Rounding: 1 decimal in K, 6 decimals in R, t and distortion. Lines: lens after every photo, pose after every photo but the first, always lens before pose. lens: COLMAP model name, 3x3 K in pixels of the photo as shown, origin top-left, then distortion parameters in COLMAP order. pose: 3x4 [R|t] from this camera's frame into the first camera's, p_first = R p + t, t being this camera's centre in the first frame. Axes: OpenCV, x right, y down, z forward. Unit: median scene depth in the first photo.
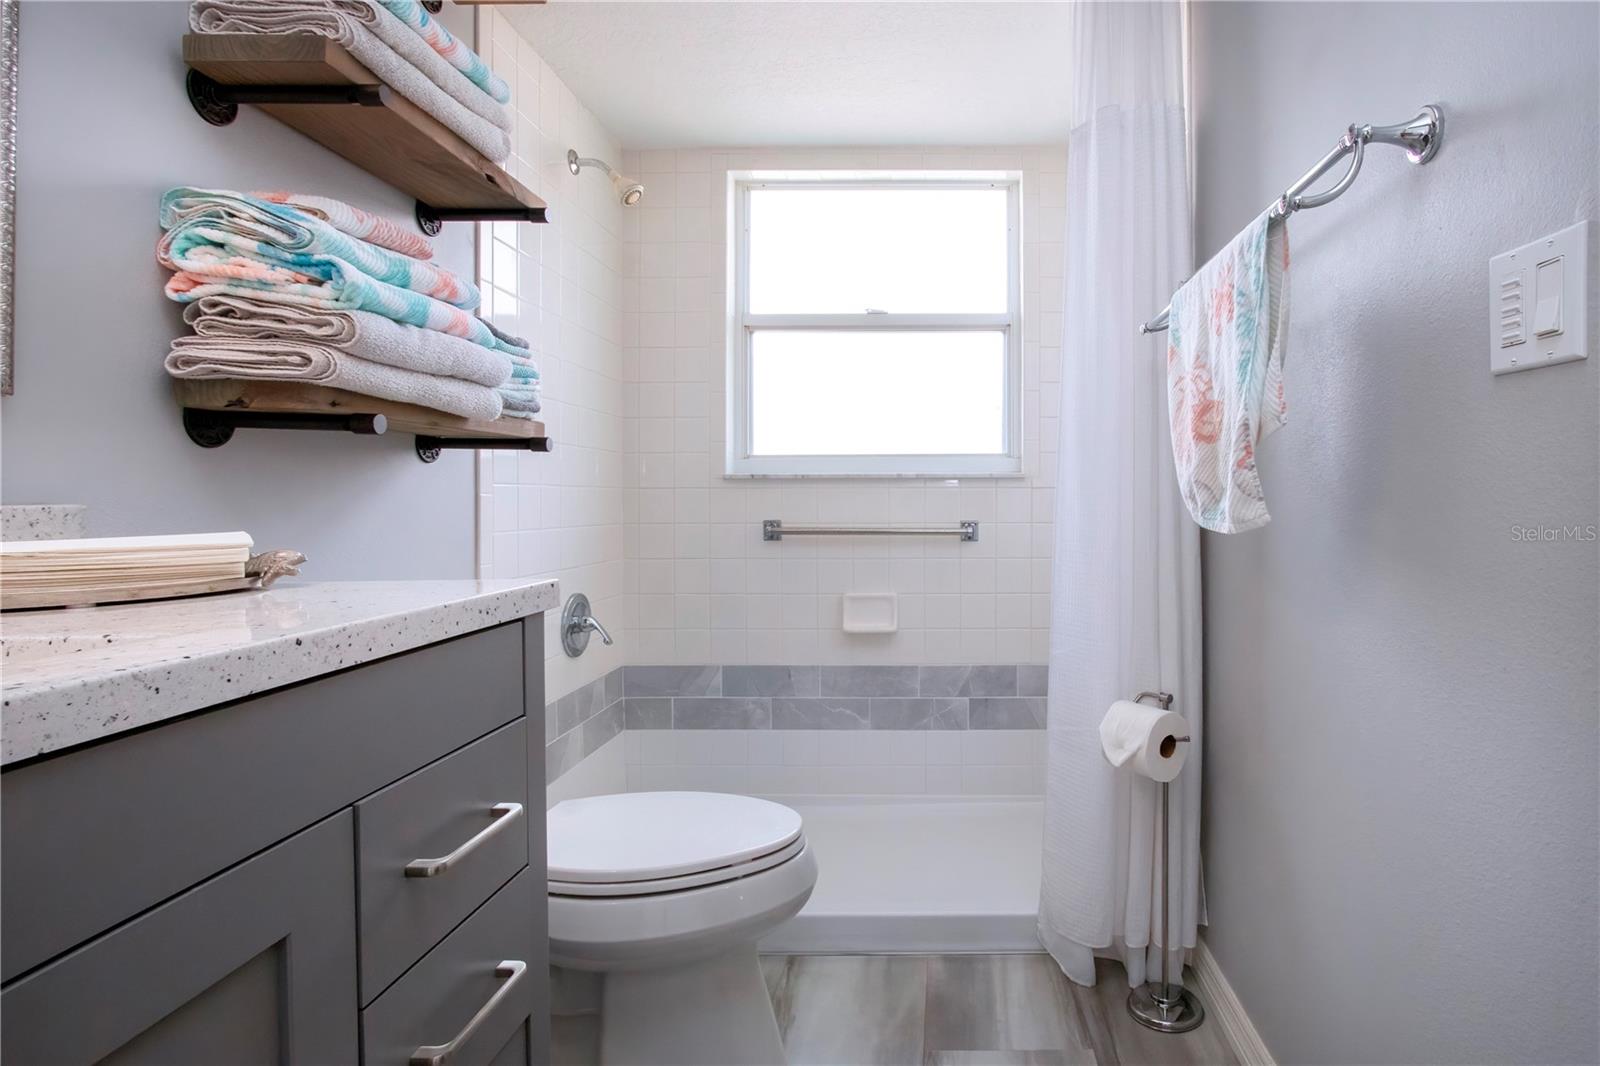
lens RADIAL K [[834.8, 0, 939.4], [0, 834.8, 501.8], [0, 0, 1]] dist [-0.012560, 0.000802]
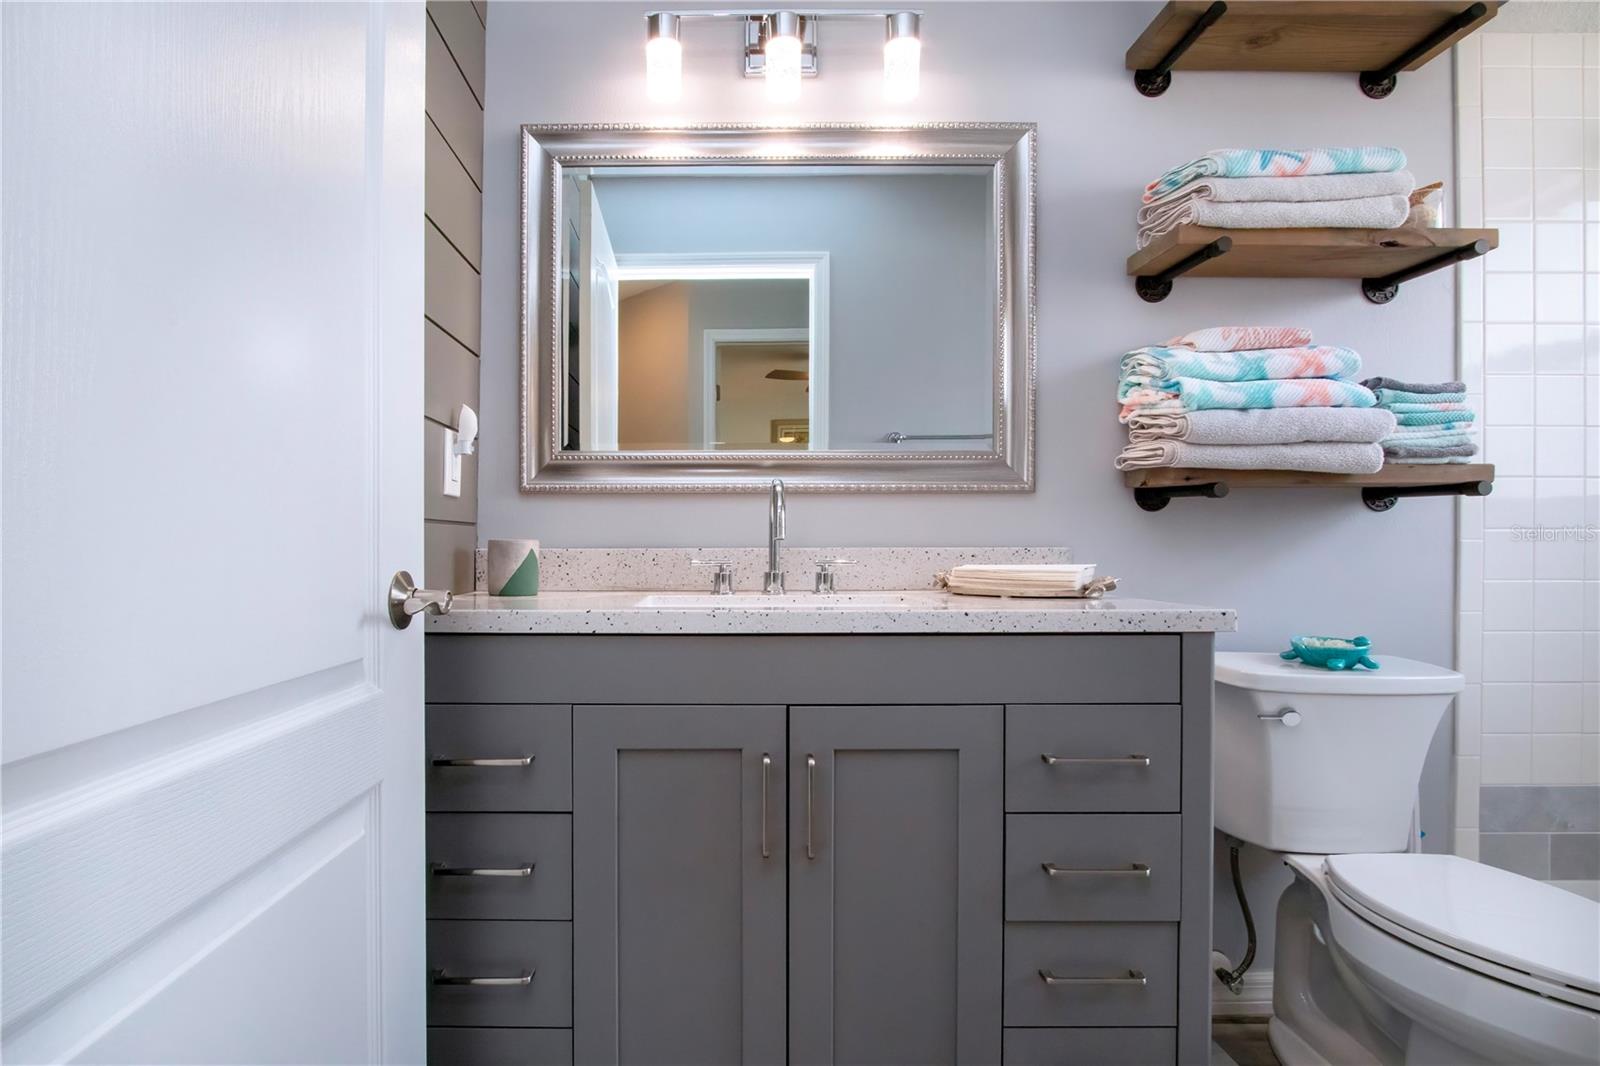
lens RADIAL K [[785.9, 0, 706.4], [0, 785.9, 542.9], [0, 0, 1]] dist [-0.010028, 0.000431]
pose [[-0.001522, 0.002599, -0.999995, 0.517469], [-0.003828, 0.999989, 0.002605, -0.006220], [0.999992, 0.003832, -0.001512, 0.142982]]
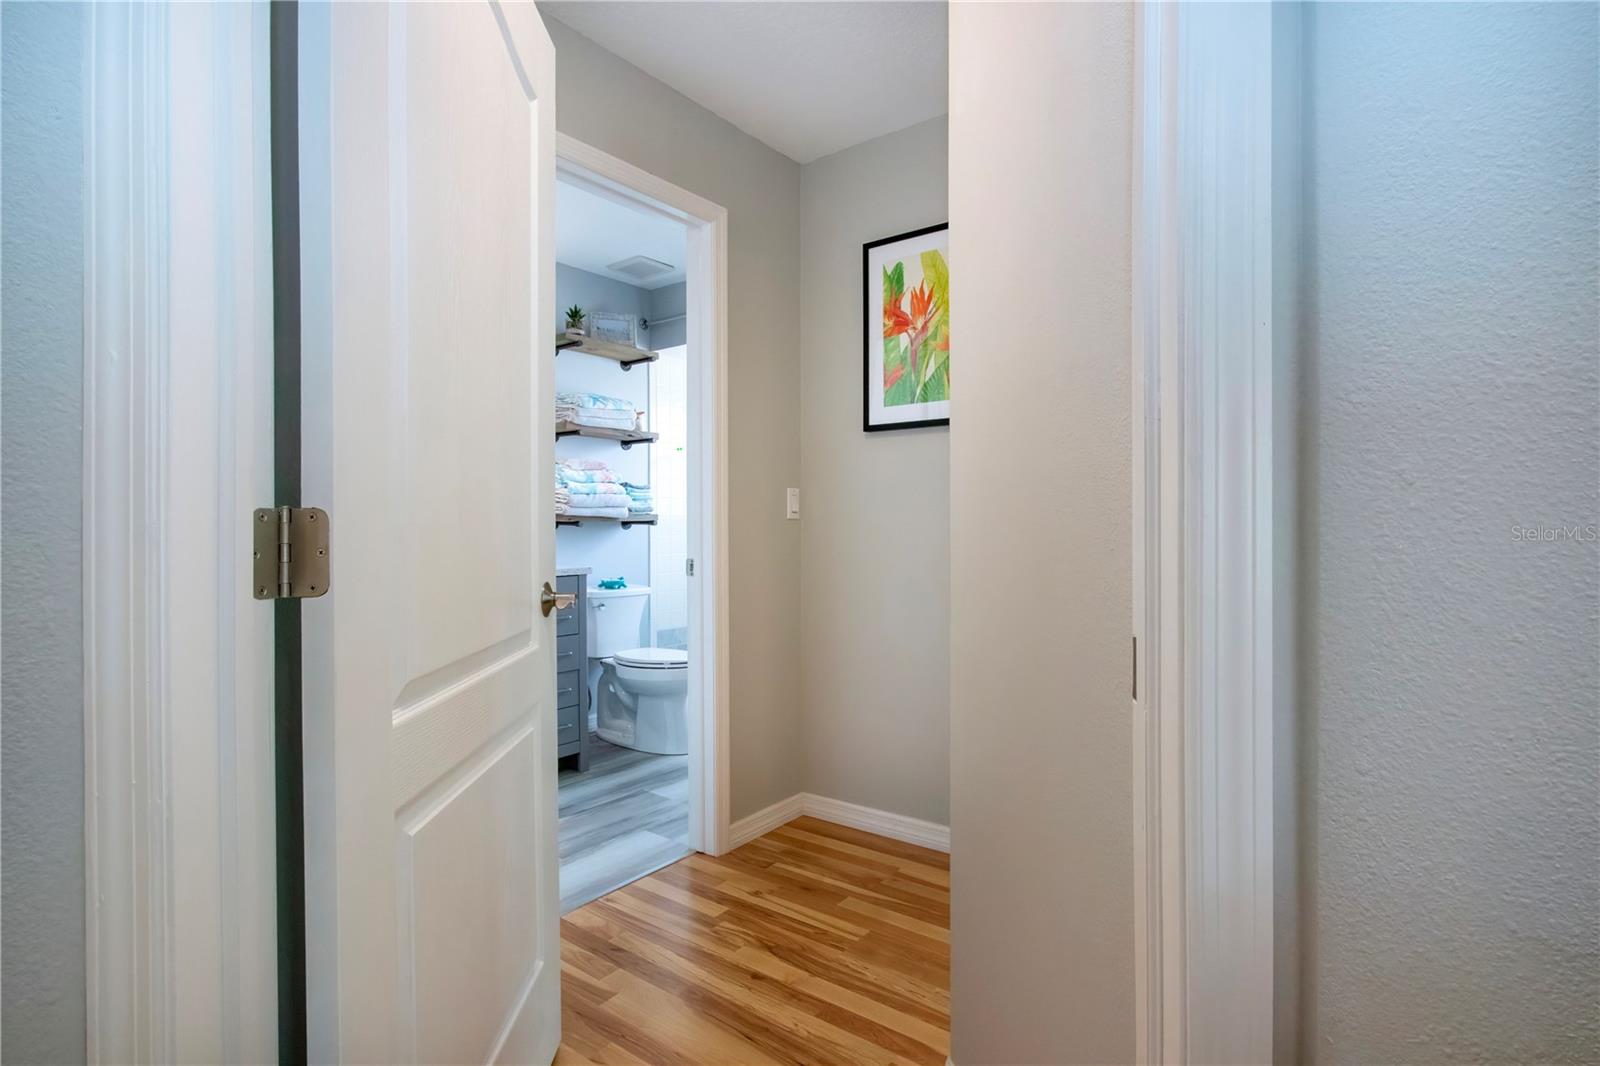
lens RADIAL K [[798.4, 0, 795.7], [0, 798.4, 530.6], [0, 0, 1]] dist [-0.016736, 0.000532]
pose [[0.792663, 0.002550, -0.609655, 1.893611], [0.000530, 0.999988, 0.004871, -0.068780], [0.609660, -0.004184, 0.792652, -1.026142]]
